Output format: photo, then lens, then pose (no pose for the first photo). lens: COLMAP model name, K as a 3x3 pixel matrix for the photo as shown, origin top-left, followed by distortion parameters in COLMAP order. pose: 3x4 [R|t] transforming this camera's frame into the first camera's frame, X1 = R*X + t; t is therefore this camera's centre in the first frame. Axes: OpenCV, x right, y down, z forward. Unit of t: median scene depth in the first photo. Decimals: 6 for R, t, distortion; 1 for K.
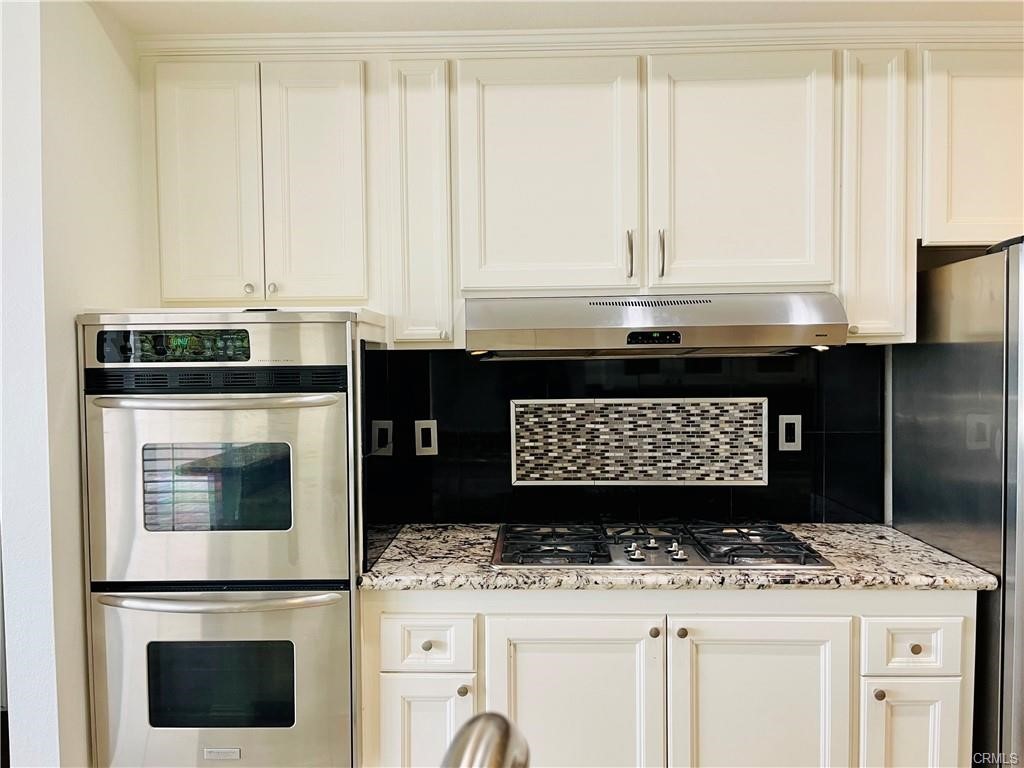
lens RADIAL K [[763.4, 0, 504.8], [0, 763.4, 388.2], [0, 0, 1]] dist [0.038525, -0.012366]
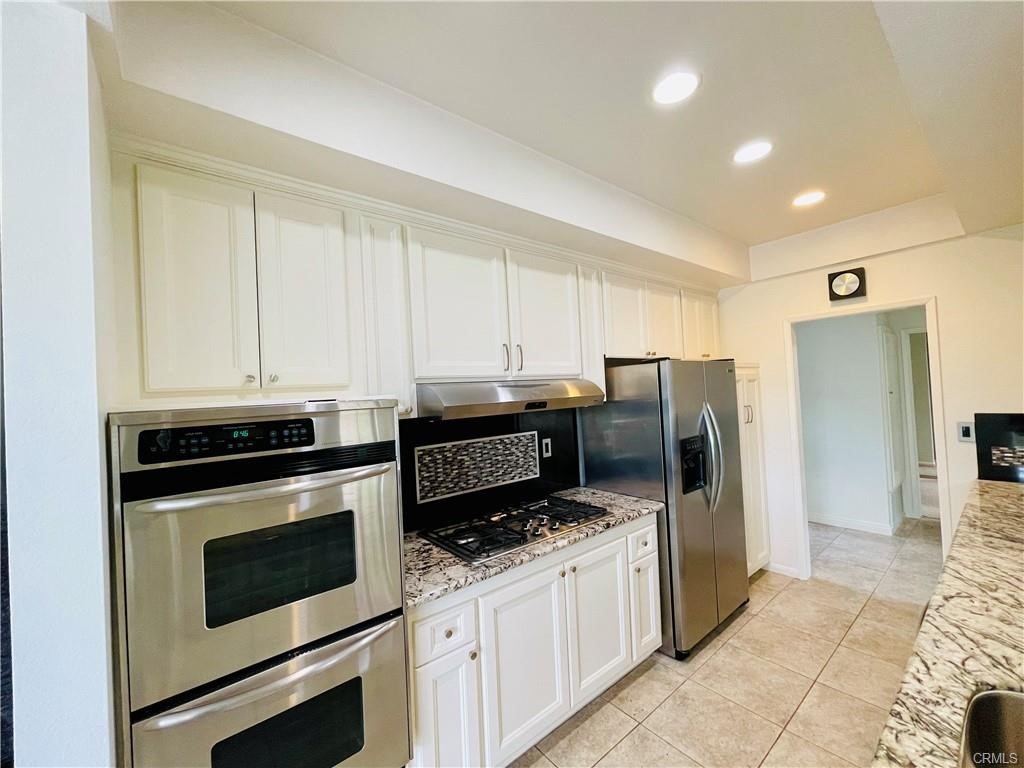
lens RADIAL K [[412.9, 0, 508.3], [0, 412.9, 385.4], [0, 0, 1]] dist [-0.001051, -0.001950]
pose [[0.763510, -0.018507, 0.645531, -0.444573], [0.063264, 0.996925, -0.046246, -0.068182], [-0.642690, 0.076148, 0.762333, 0.286198]]
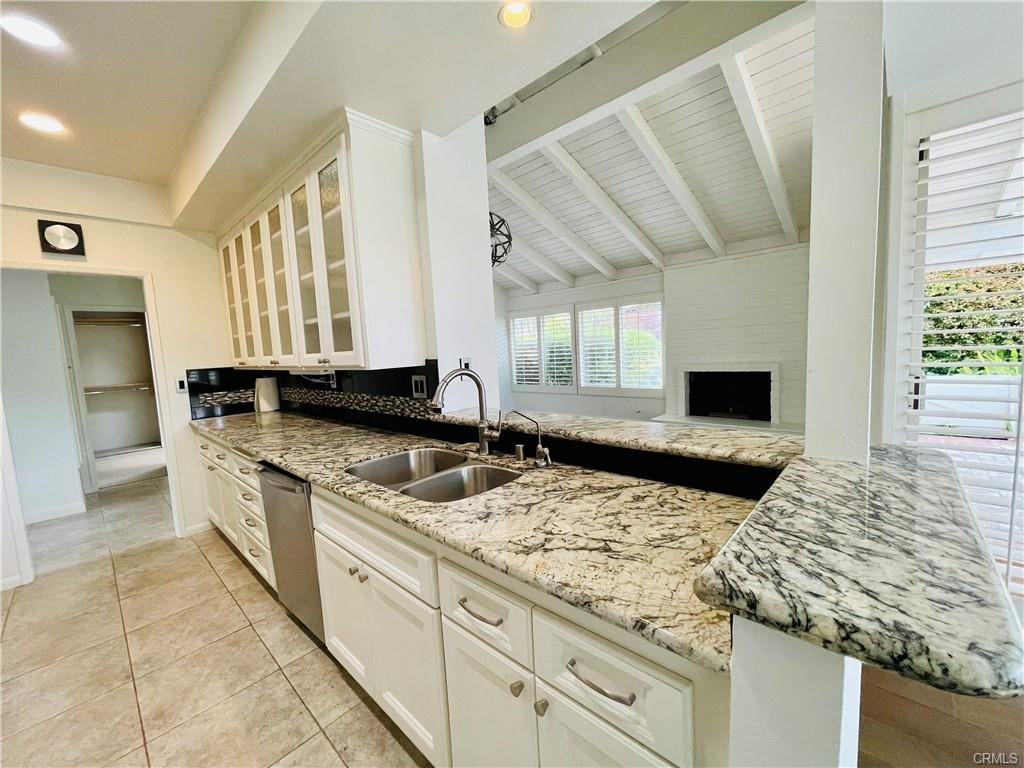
lens RADIAL K [[412.9, 0, 515.1], [0, 412.9, 380.5], [0, 0, 1]] dist [-0.001051, -0.001950]
pose [[-0.742994, -0.006740, 0.669264, -0.576525], [0.082683, 0.991365, 0.101776, 0.025062], [-0.664171, 0.130955, -0.736021, 0.639028]]
